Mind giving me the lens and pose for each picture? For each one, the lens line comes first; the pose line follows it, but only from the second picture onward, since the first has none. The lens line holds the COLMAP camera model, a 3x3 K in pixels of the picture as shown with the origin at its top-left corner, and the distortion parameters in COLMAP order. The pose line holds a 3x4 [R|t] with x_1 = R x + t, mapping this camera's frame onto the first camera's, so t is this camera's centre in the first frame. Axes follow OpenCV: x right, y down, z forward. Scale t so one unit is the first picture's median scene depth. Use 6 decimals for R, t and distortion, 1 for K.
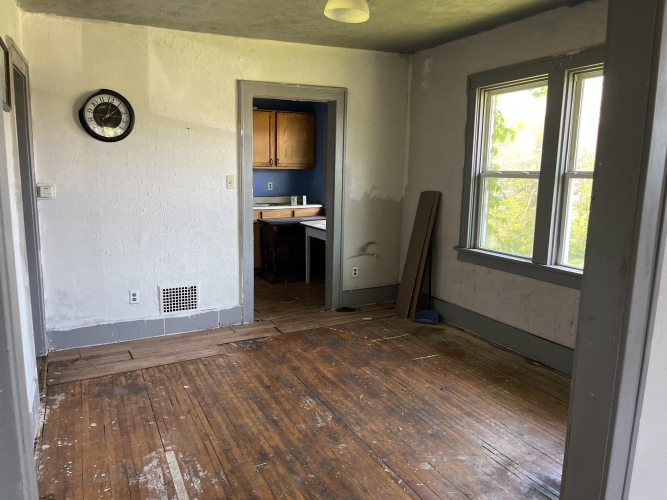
lens RADIAL K [[497.6, 0, 331.4], [0, 497.6, 248.7], [0, 0, 1]] dist [0.040995, -0.038611]
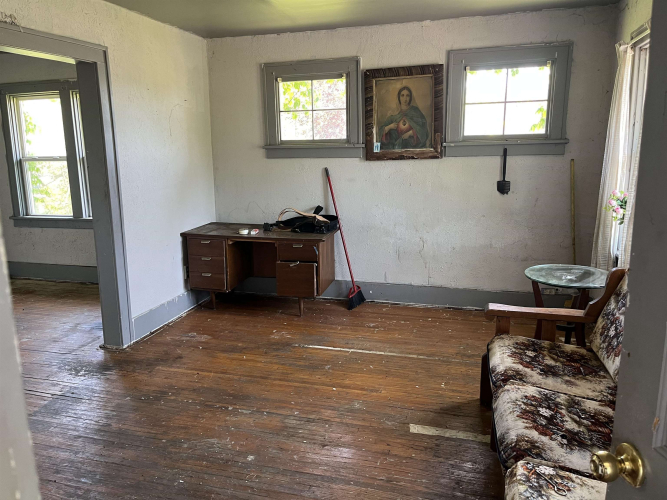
lens RADIAL K [[497.6, 0, 328.5], [0, 497.6, 250.2], [0, 0, 1]] dist [0.040995, -0.038611]
pose [[0.659980, -0.163779, 0.733214, -0.245371], [0.141337, 0.985590, 0.092932, 0.109139], [-0.737868, 0.042297, 0.673618, -0.665587]]
